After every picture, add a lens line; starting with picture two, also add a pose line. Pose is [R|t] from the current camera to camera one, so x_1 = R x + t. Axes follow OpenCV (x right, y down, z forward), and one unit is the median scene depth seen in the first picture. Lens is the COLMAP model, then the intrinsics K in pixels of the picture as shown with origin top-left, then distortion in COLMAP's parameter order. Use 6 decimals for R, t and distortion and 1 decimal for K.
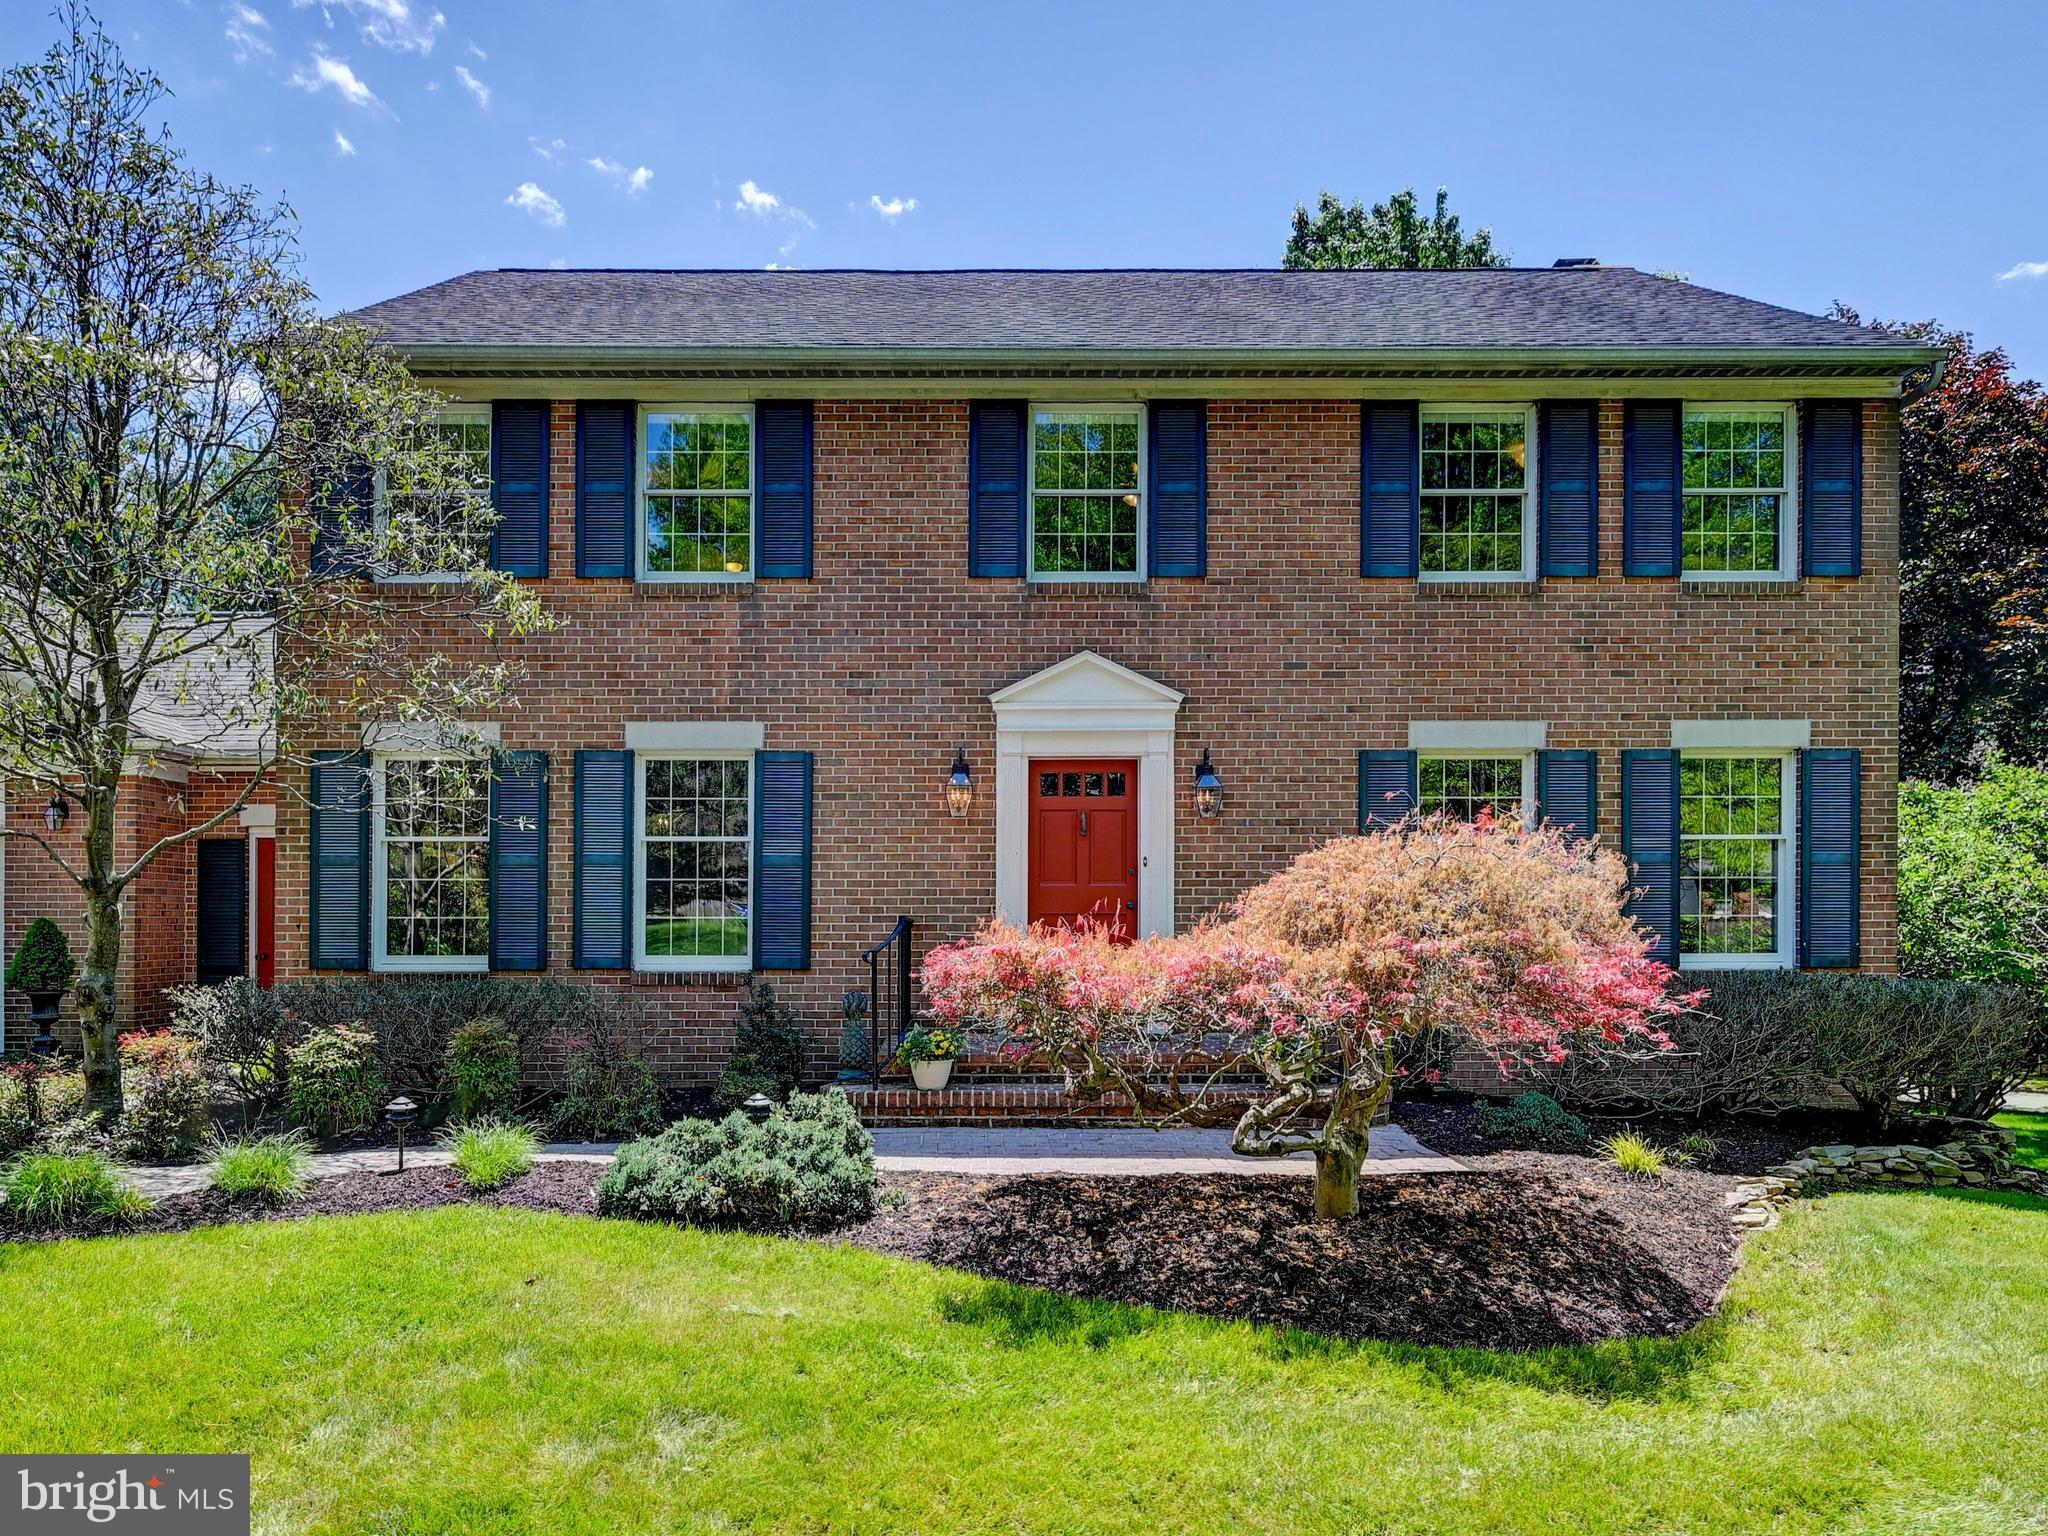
lens RADIAL K [[1427.0, 0, 942.8], [0, 1427.0, 909.8], [0, 0, 1]] dist [-0.001557, 0.001918]
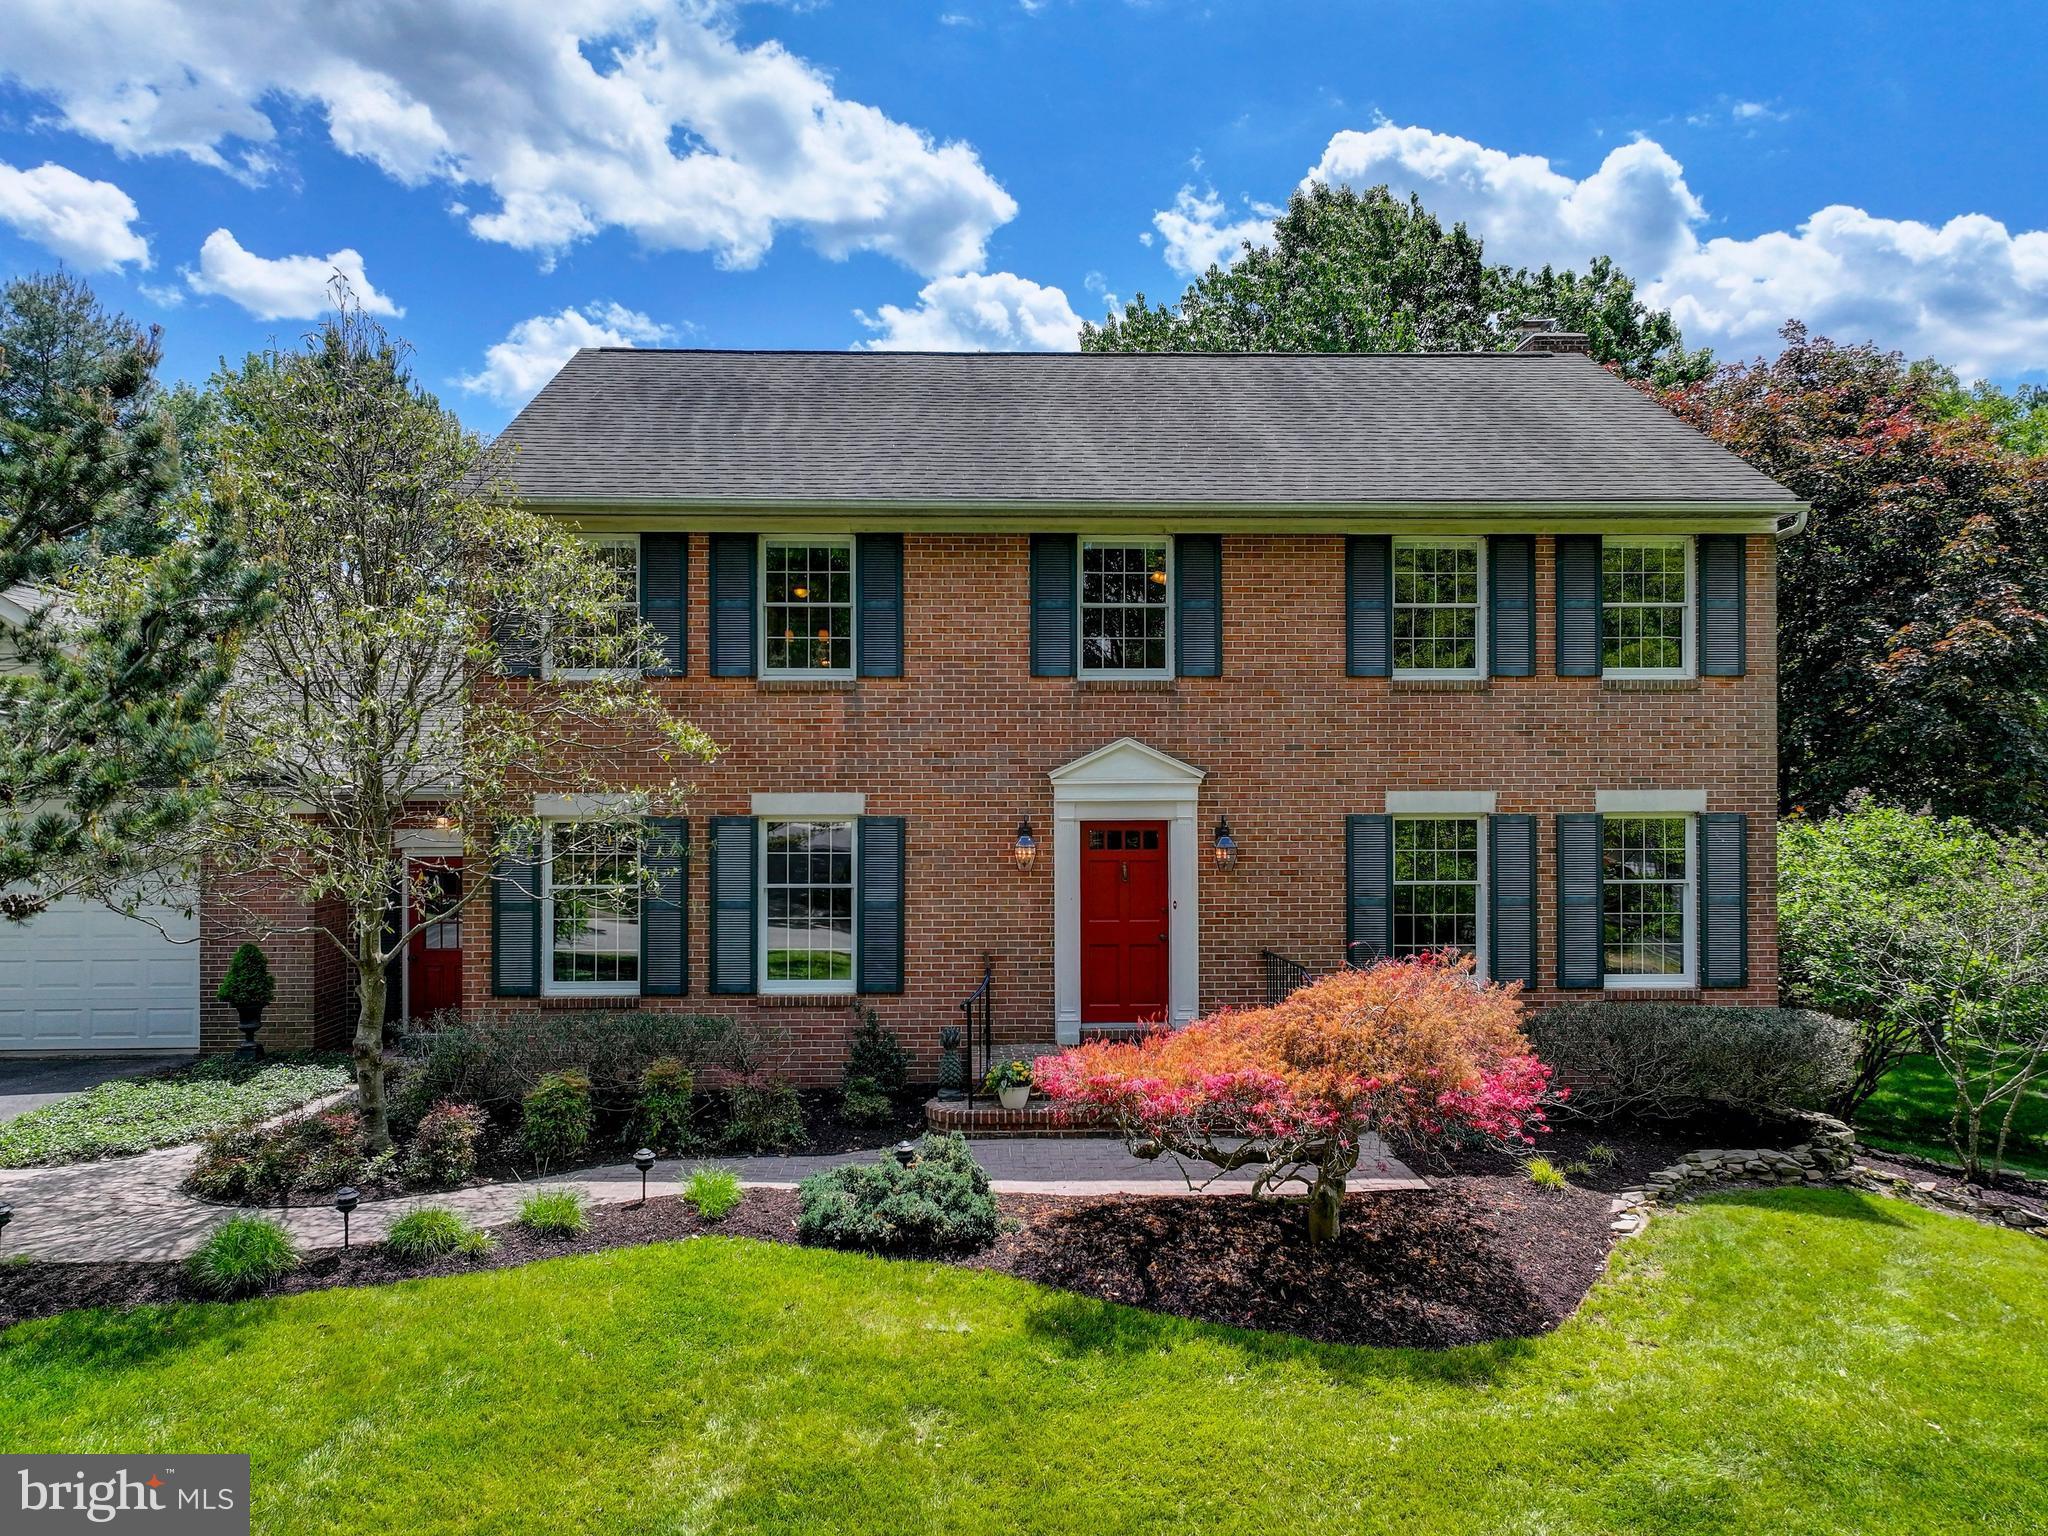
lens RADIAL K [[1430.5, 0, 973.9], [0, 1430.5, 801.6], [0, 0, 1]] dist [0.010241, 0.015856]
pose [[0.999816, -0.008584, 0.017139, -0.054124], [0.008543, 0.999960, 0.002455, -0.130397], [-0.017159, -0.002309, 0.999850, -0.243786]]
